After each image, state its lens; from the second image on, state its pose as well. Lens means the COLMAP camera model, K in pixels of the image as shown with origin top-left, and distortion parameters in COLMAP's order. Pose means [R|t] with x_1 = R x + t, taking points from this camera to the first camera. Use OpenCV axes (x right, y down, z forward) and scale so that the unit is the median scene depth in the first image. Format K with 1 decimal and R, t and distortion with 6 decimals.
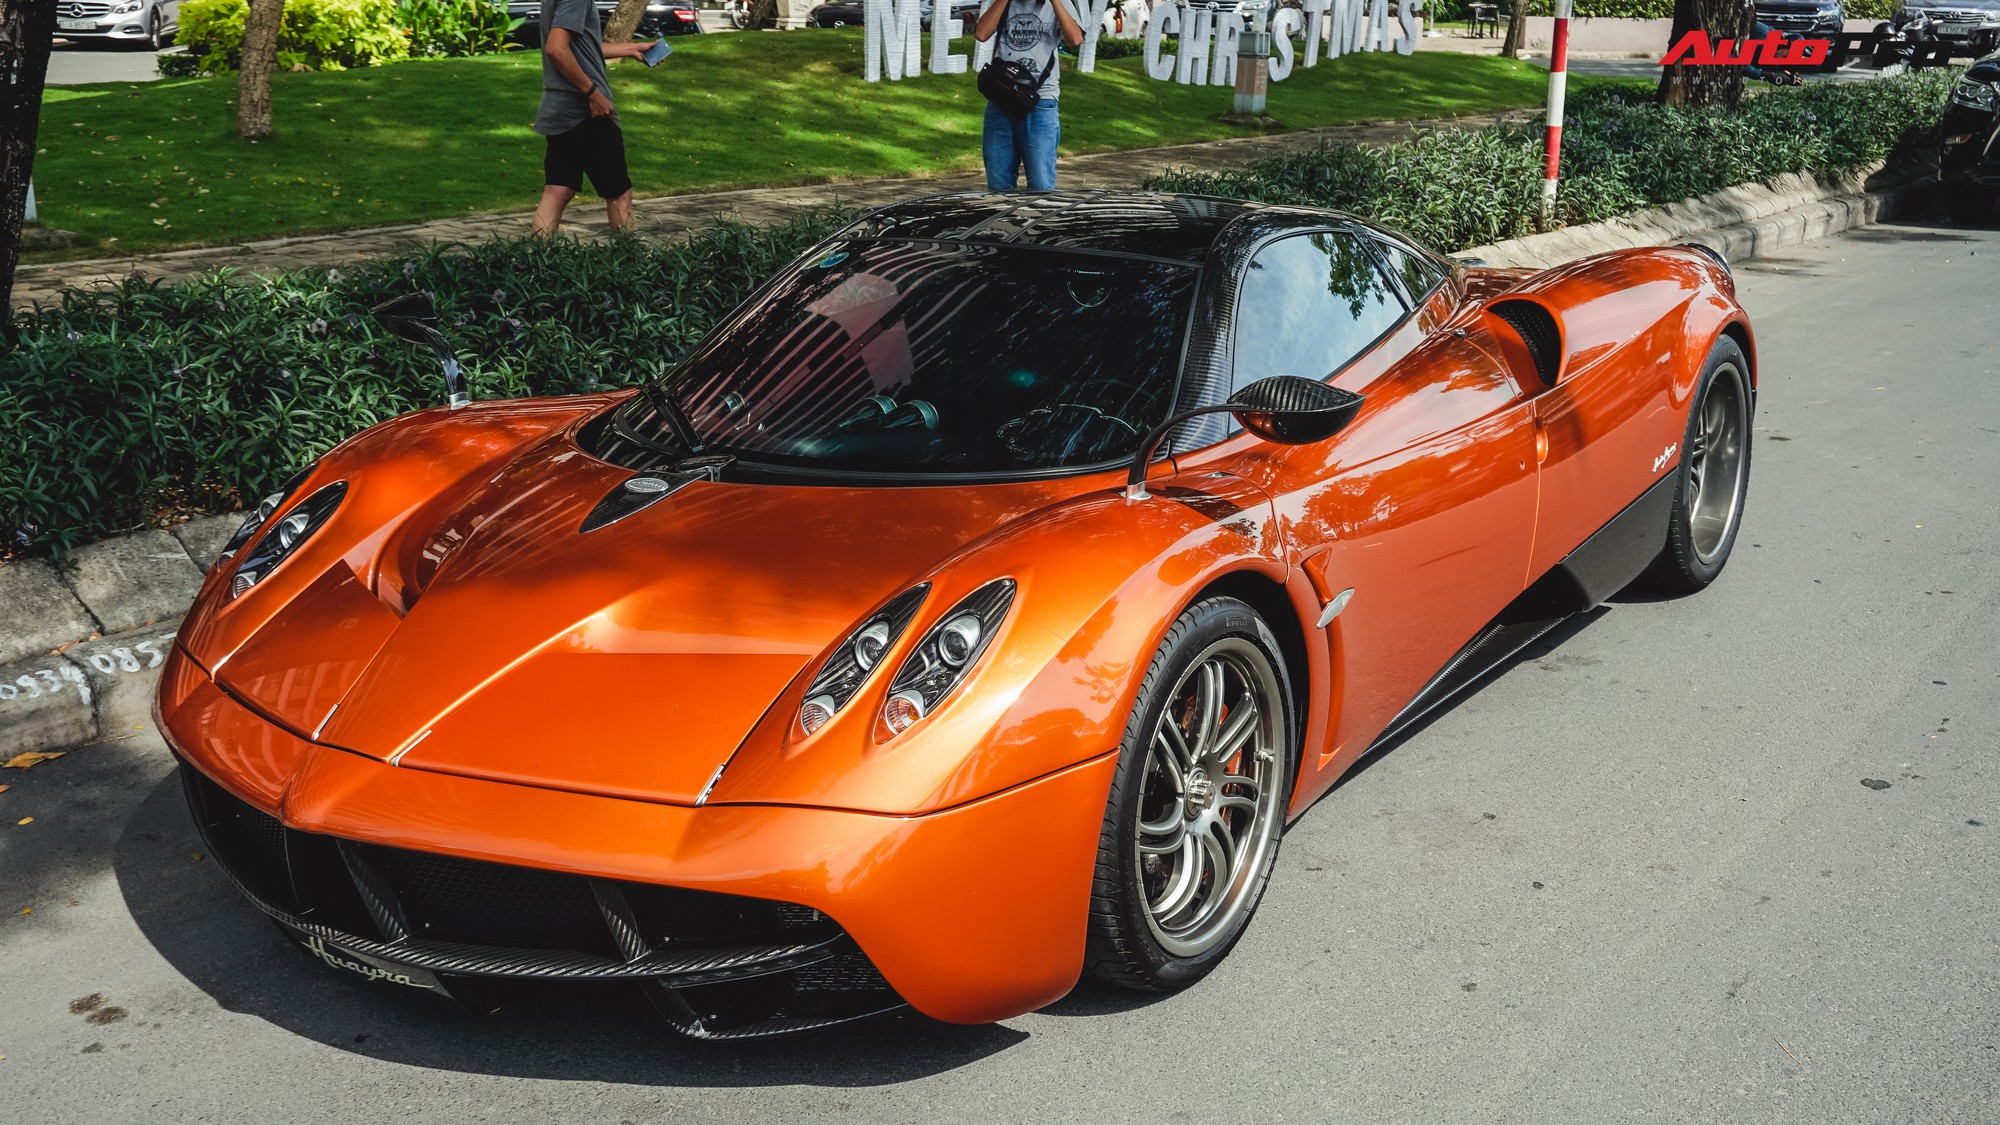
lens RADIAL K [[1996.3, 0, 1010.6], [0, 1996.3, 542.6], [0, 0, 1]] dist [0.003884, 0.000000]
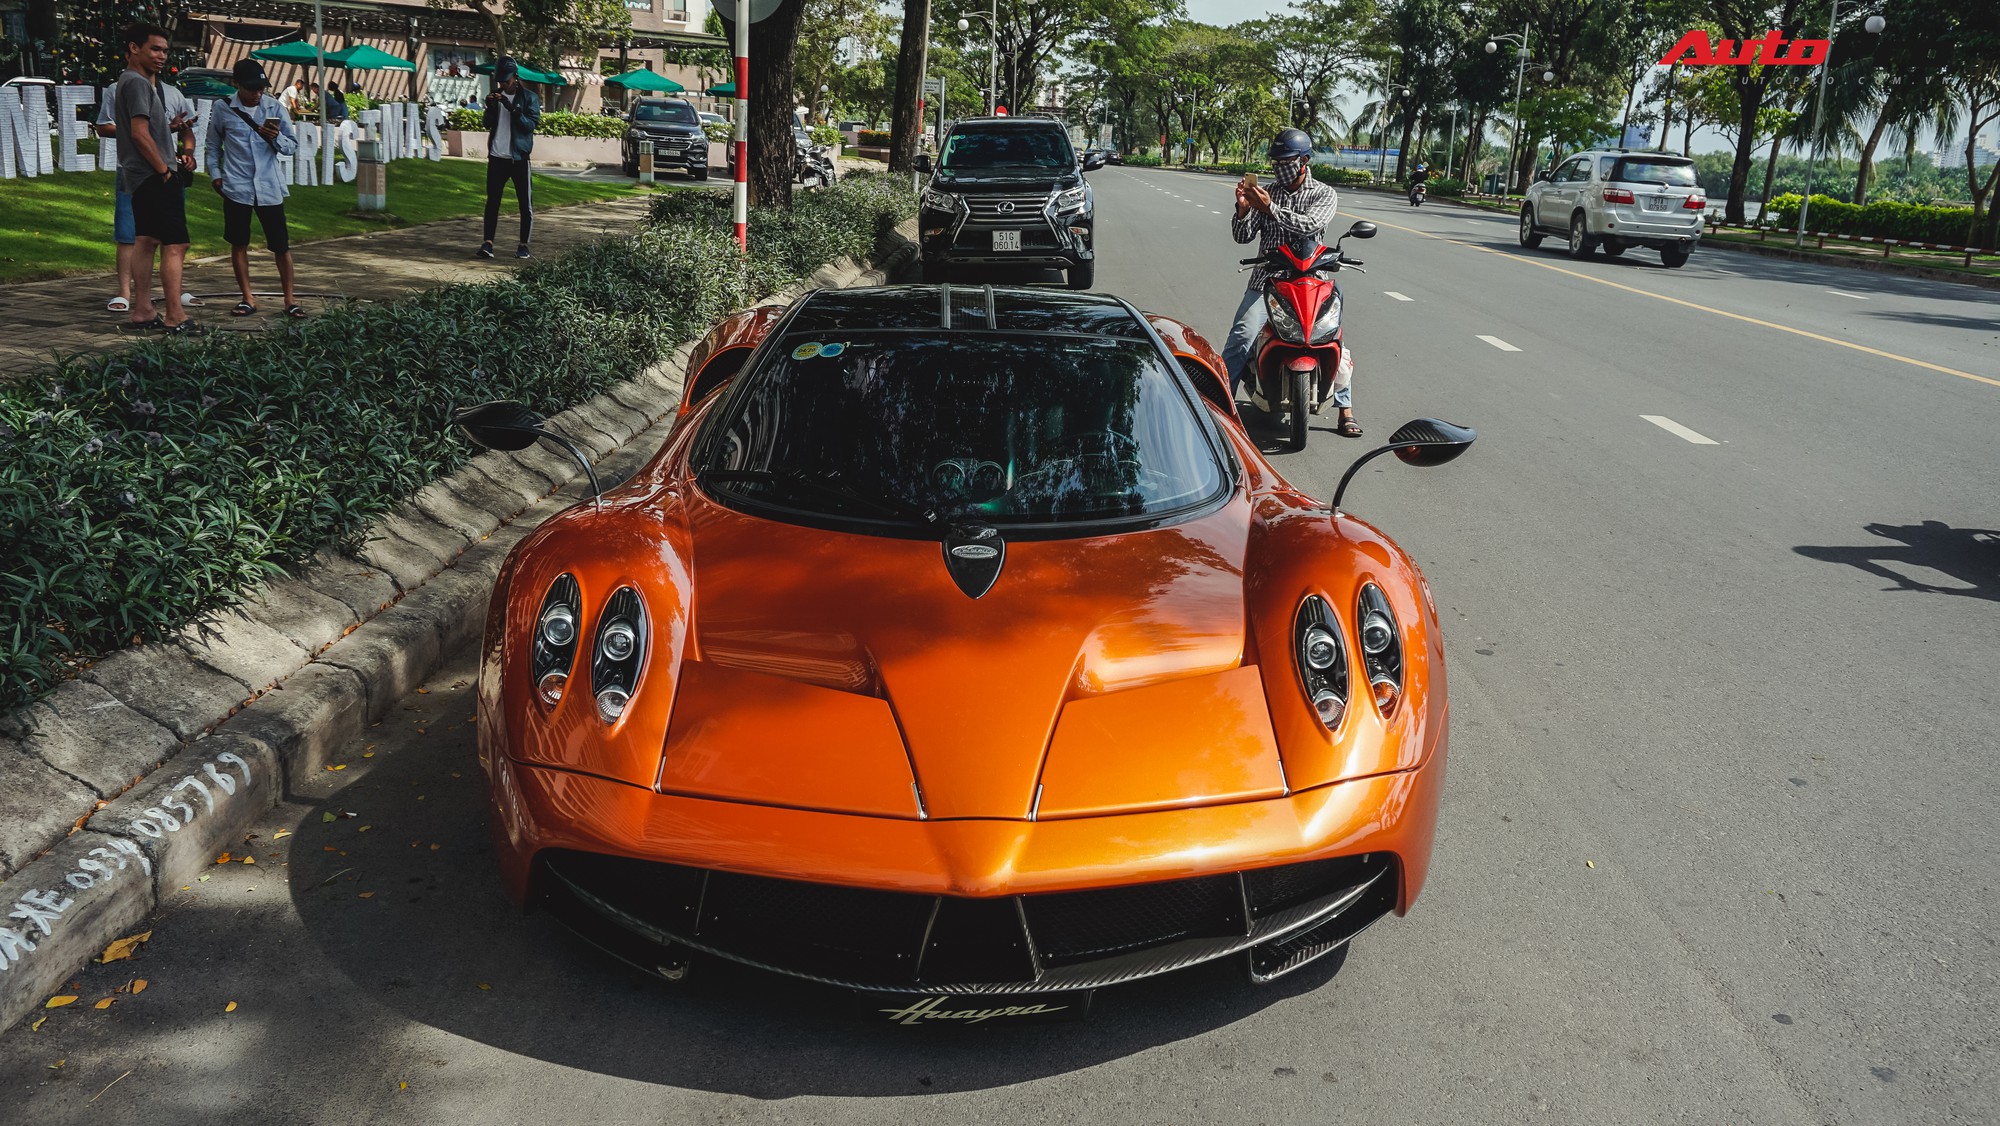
lens RADIAL K [[1527.5, 0, 1009.2], [0, 1527.5, 581.0], [0, 0, 1]] dist [-0.004941, 0.000006]
pose [[0.814764, -0.131382, 0.564710, -0.518997], [0.115347, 0.991249, 0.064195, -0.052150], [-0.568203, 0.012834, 0.822789, 0.200737]]
